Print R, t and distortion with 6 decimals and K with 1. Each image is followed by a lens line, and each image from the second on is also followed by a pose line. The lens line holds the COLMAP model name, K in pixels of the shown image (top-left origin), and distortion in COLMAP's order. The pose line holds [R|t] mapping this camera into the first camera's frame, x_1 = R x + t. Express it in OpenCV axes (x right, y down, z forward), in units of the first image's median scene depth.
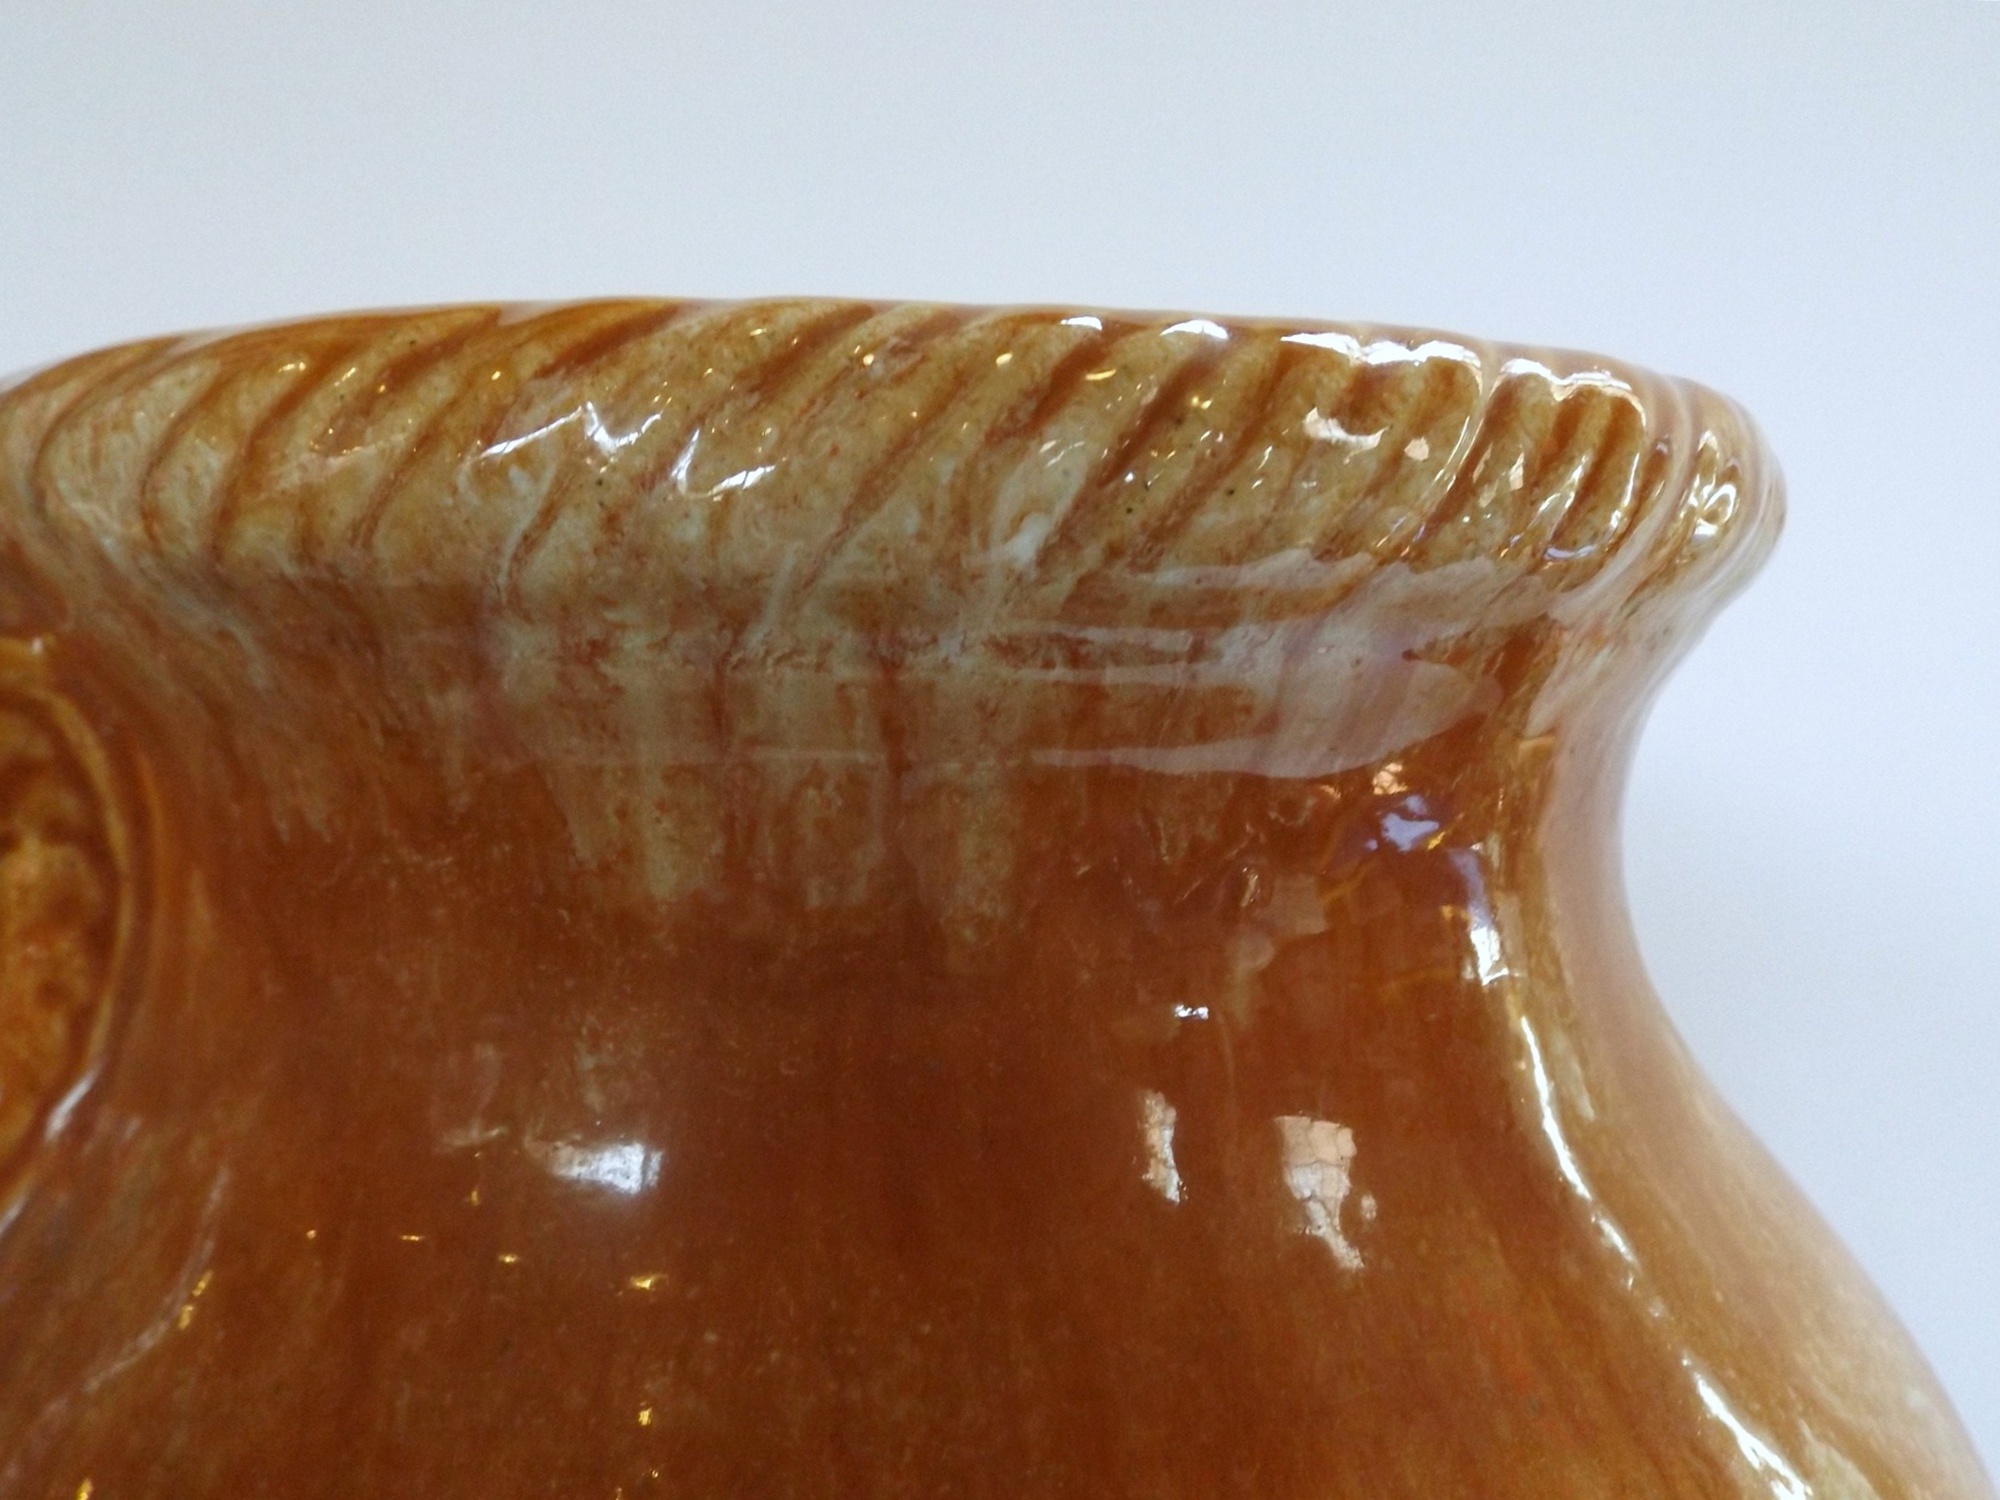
lens RADIAL K [[1538.4, 0, 1000.0], [0, 1538.4, 750.0], [0, 0, 1]] dist [0.009174, -0.007190]
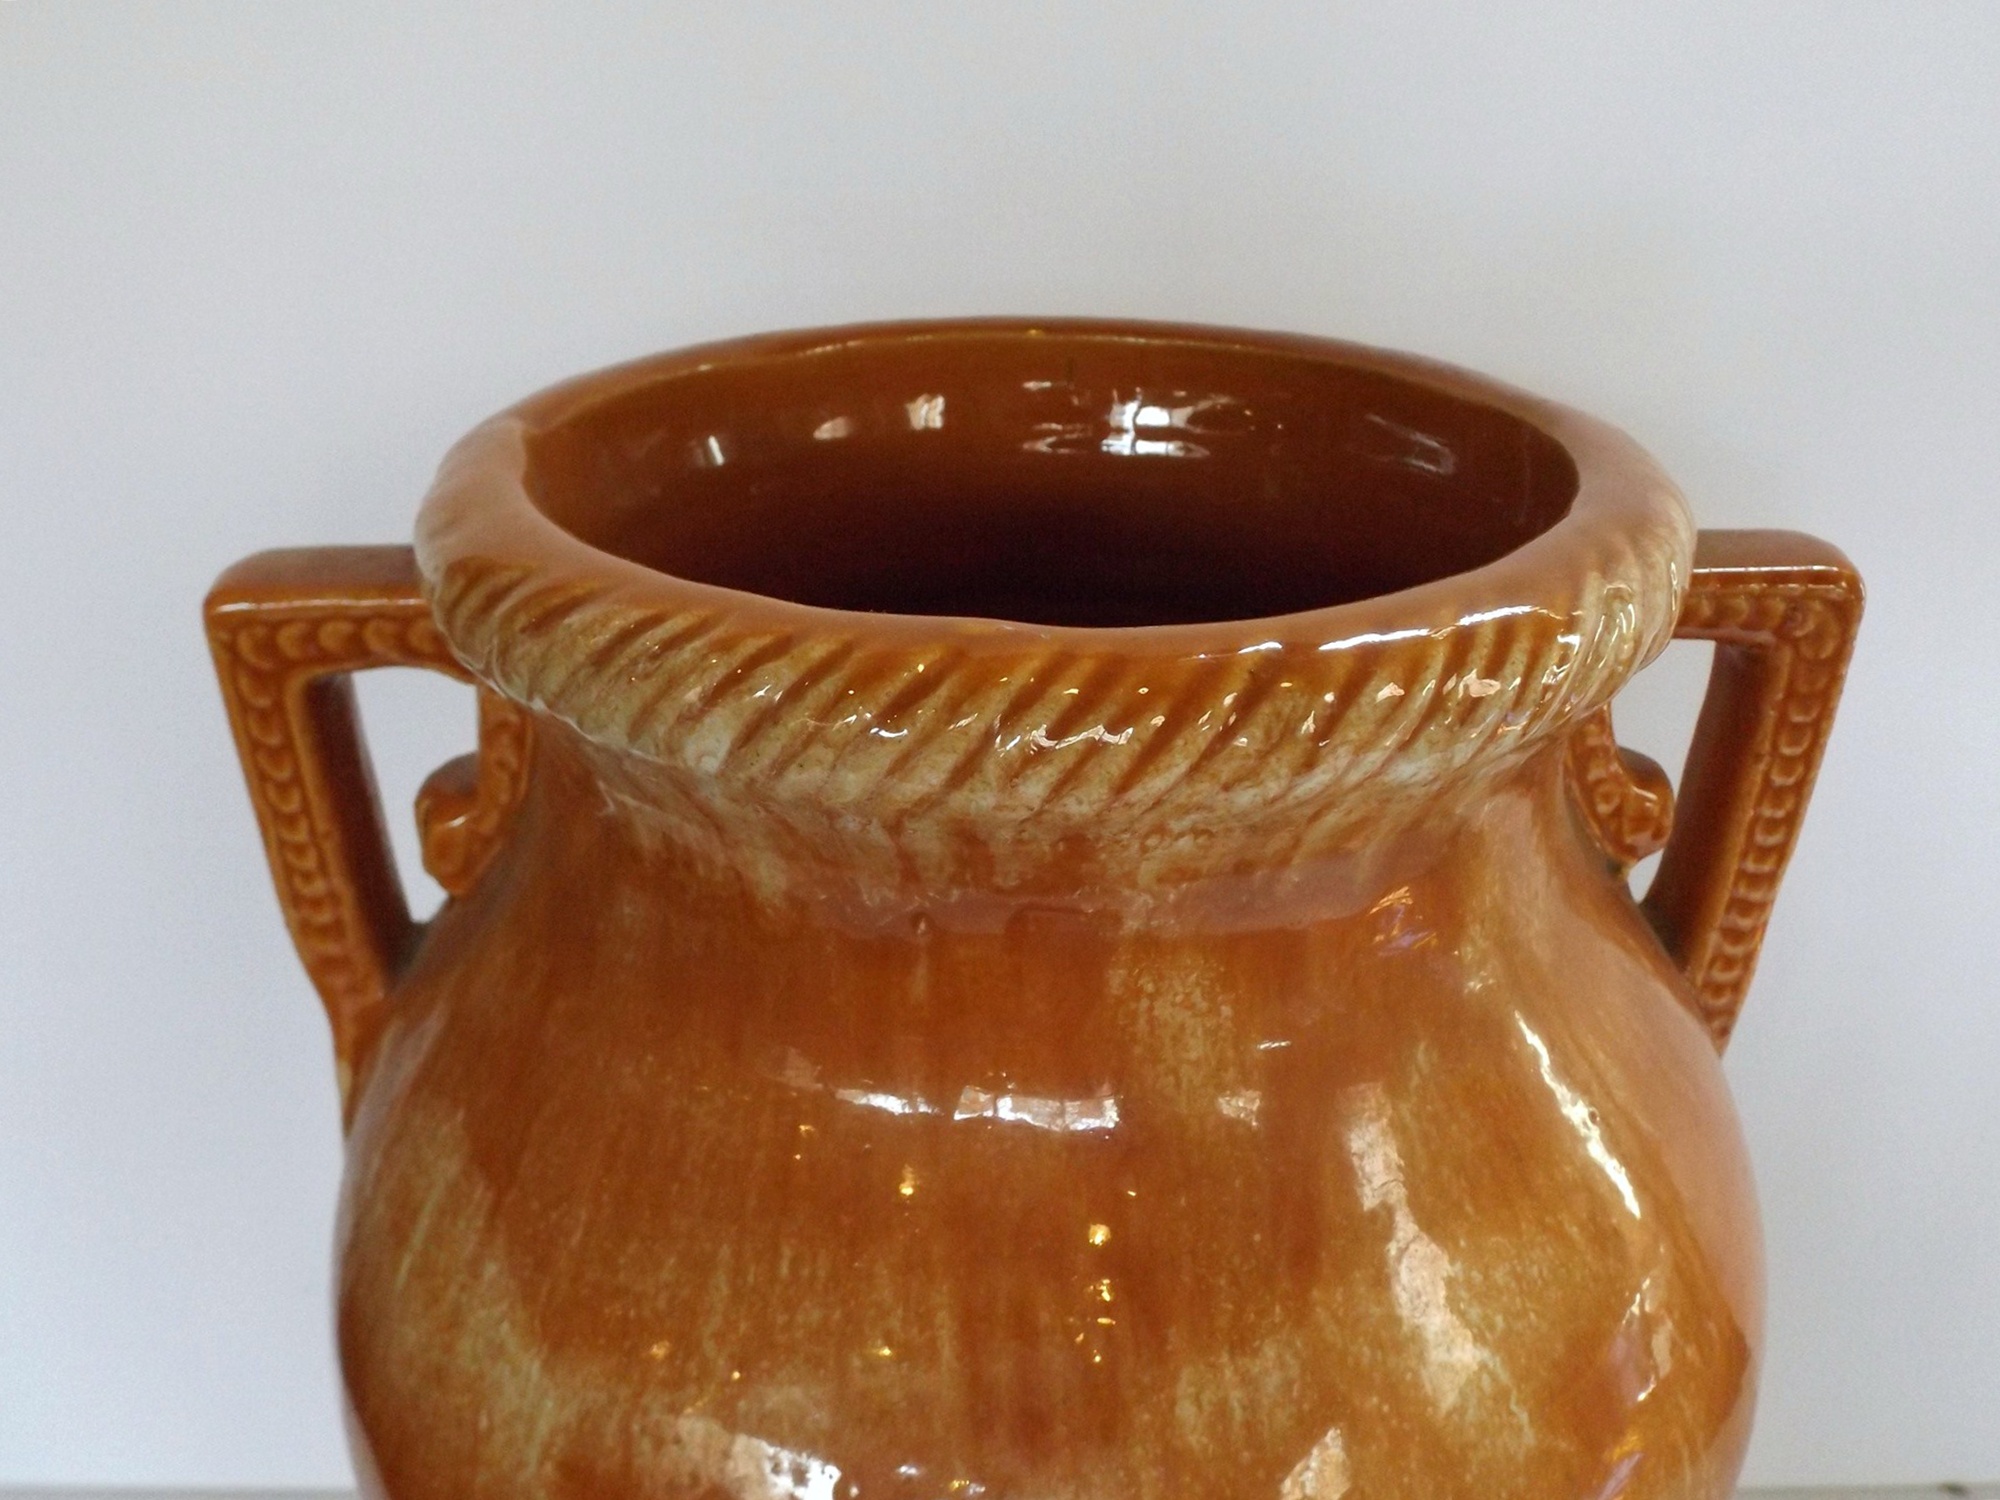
lens RADIAL K [[1538.4, 0, 1000.0], [0, 1538.4, 750.0], [0, 0, 1]] dist [0.009174, -0.007190]
pose [[0.833608, 0.247437, -0.493834, 1.170441], [-0.061084, 0.929863, 0.362799, -0.812587], [0.548968, -0.272267, 0.790256, -0.261852]]
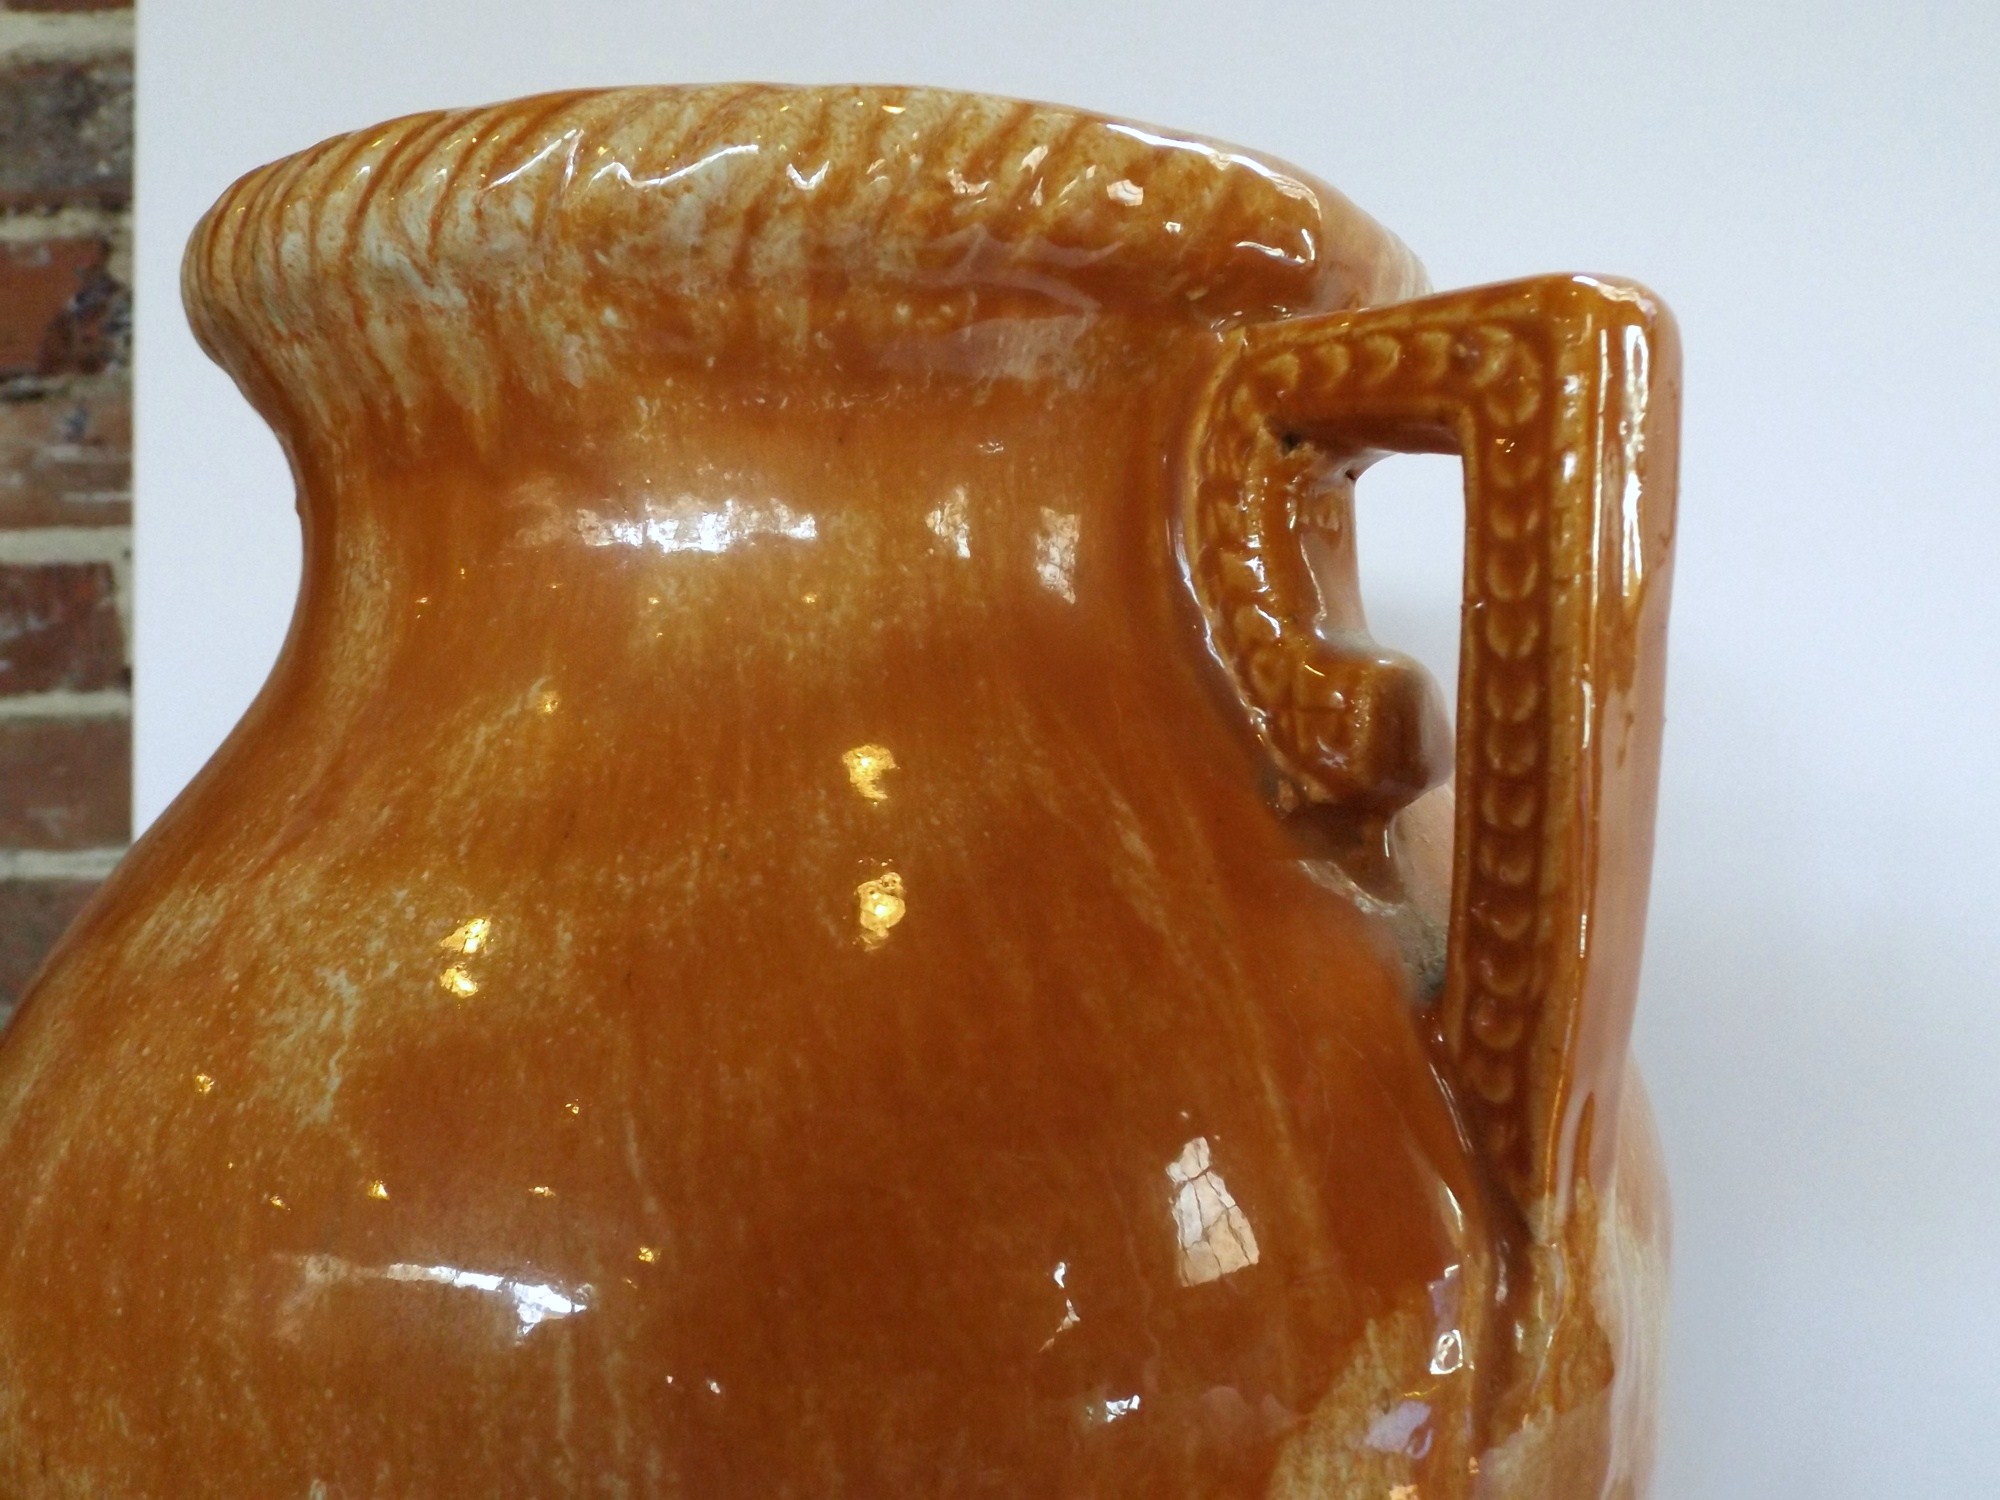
lens RADIAL K [[1447.8, 0, 1000.0], [0, 1447.8, 750.0], [0, 0, 1]] dist [0.011508, -0.003332]
pose [[0.126916, 0.085518, -0.988220, 2.460572], [-0.104262, 0.991908, 0.072447, 0.197395], [0.986419, 0.093839, 0.134805, 1.920655]]
